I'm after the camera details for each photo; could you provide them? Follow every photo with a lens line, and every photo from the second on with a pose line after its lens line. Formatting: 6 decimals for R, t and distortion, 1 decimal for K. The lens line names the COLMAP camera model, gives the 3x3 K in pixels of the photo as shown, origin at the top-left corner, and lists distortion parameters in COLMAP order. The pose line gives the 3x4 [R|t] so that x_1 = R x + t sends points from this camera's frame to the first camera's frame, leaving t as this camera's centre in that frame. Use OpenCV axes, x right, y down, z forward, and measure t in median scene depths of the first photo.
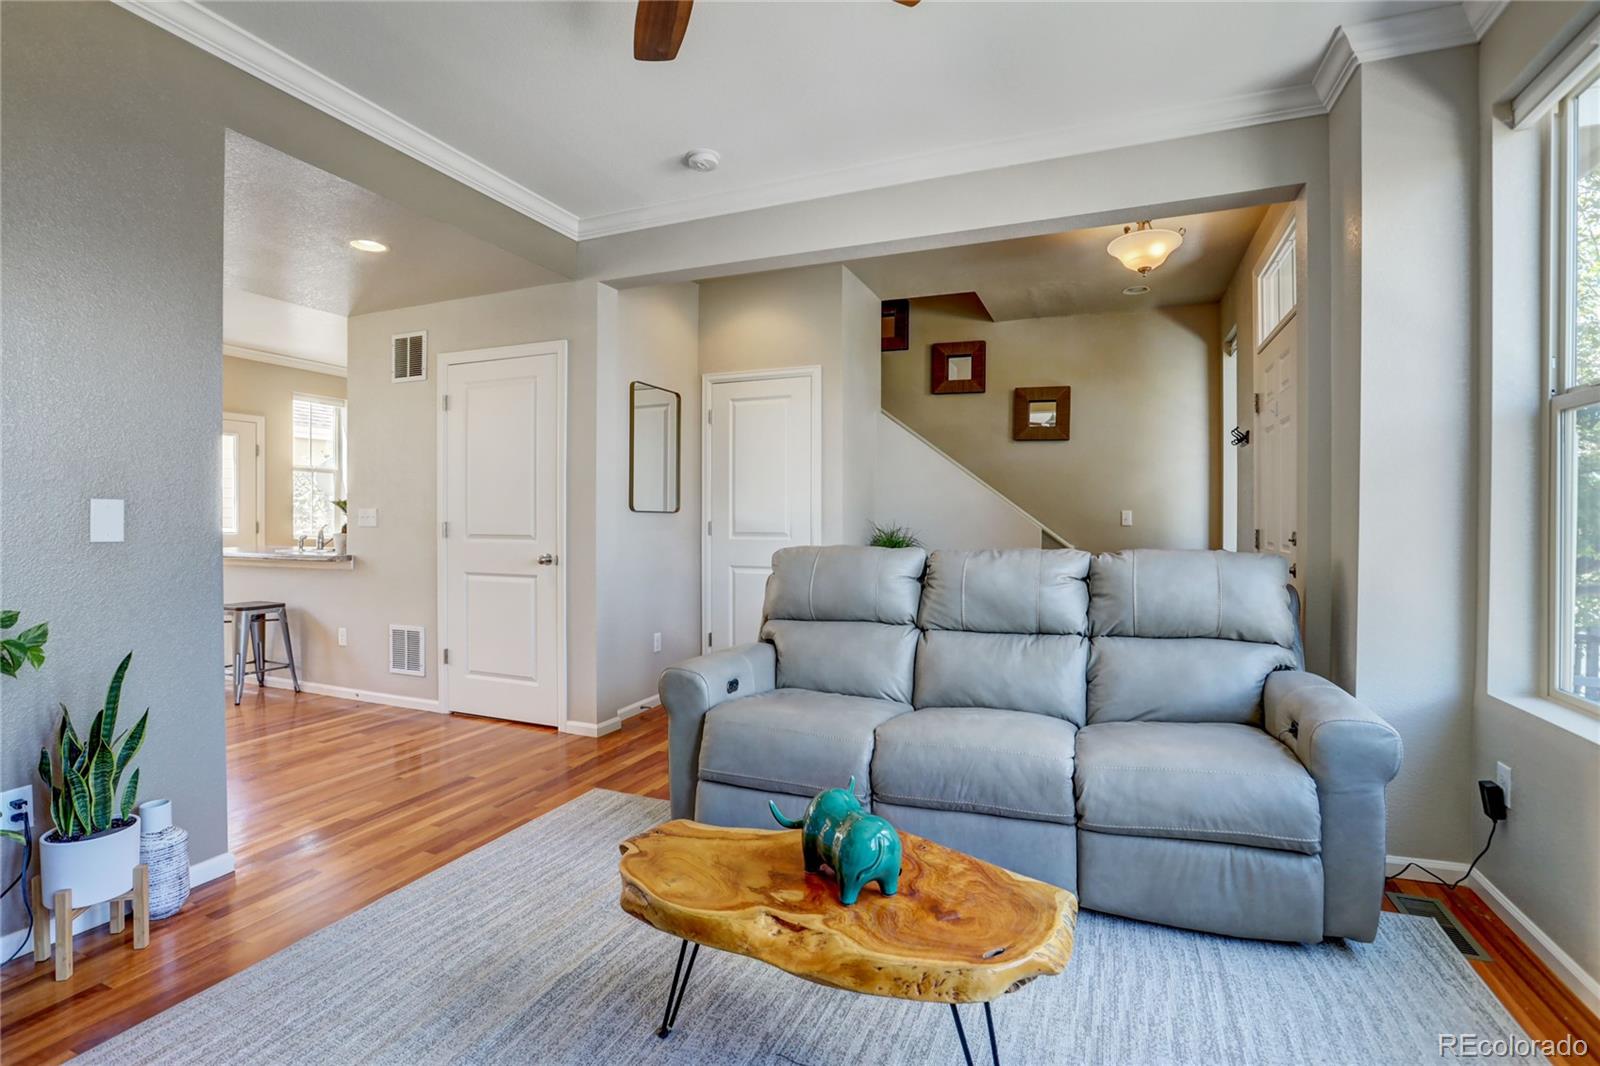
lens RADIAL K [[732.4, 0, 806.1], [0, 732.4, 527.8], [0, 0, 1]] dist [-0.047957, 0.016532]
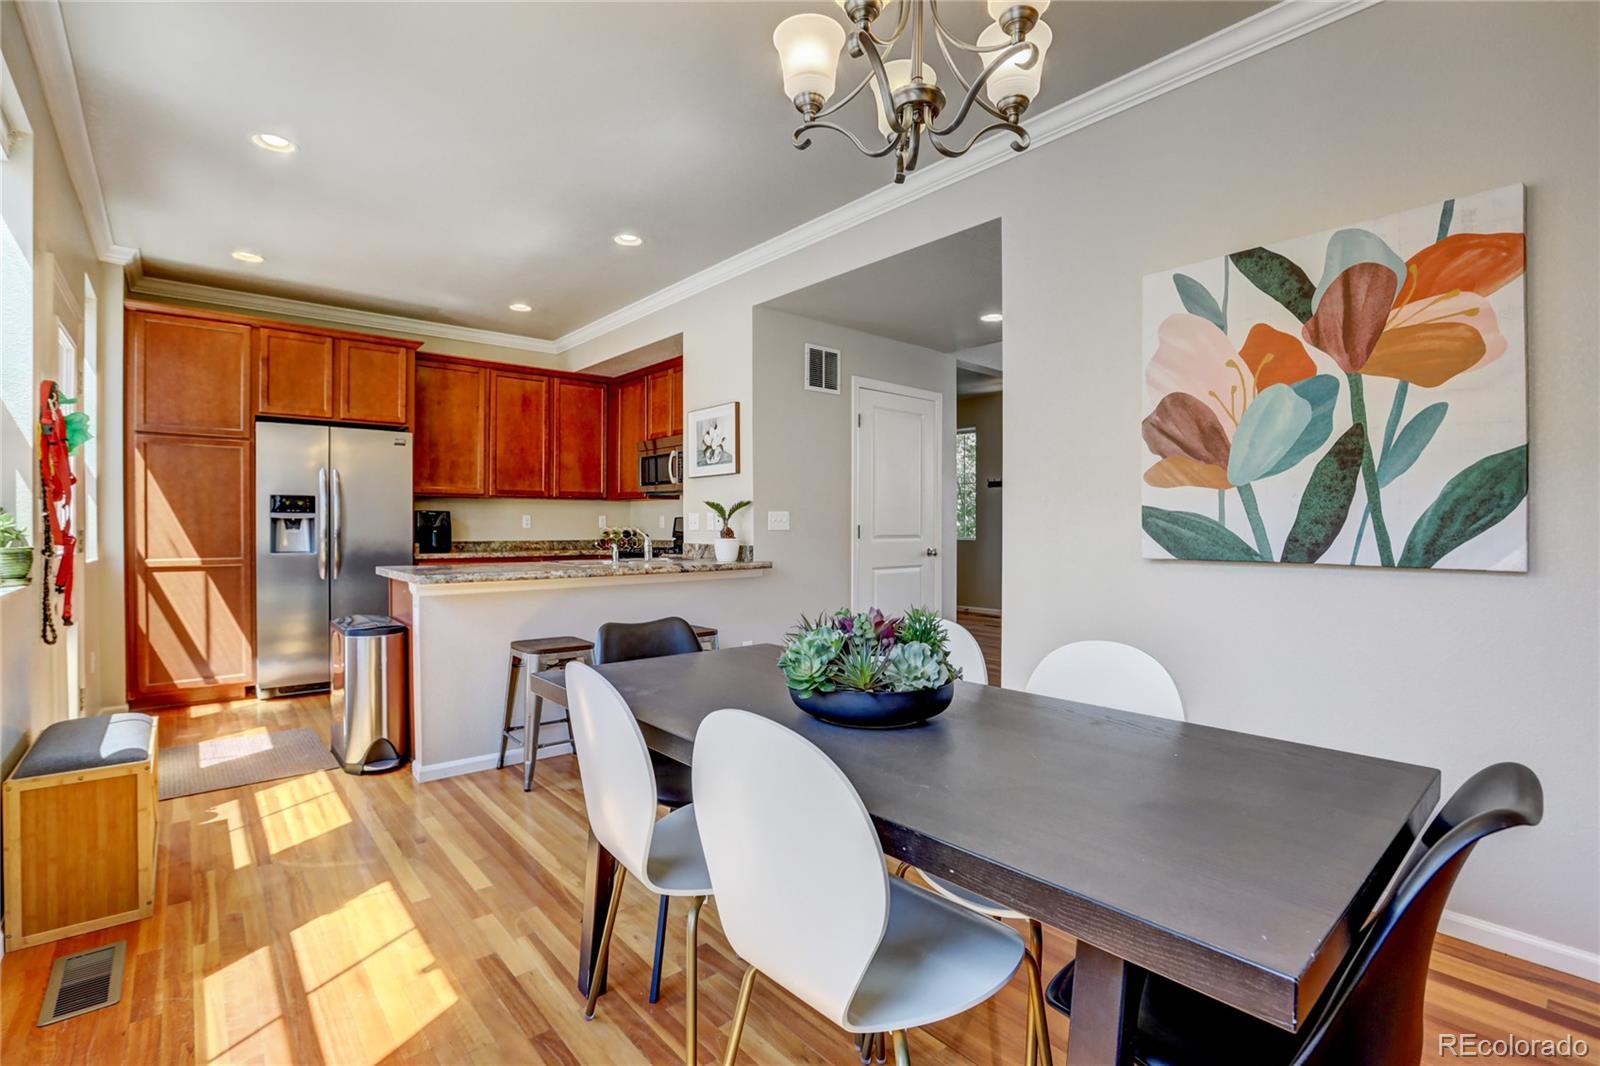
lens RADIAL K [[732.4, 0, 806.1], [0, 732.4, 527.8], [0, 0, 1]] dist [-0.047957, 0.016532]
pose [[0.452787, -0.010479, 0.891557, -1.529929], [0.007973, 0.999939, 0.007704, -0.012819], [-0.891583, 0.003620, 0.452842, 0.540297]]
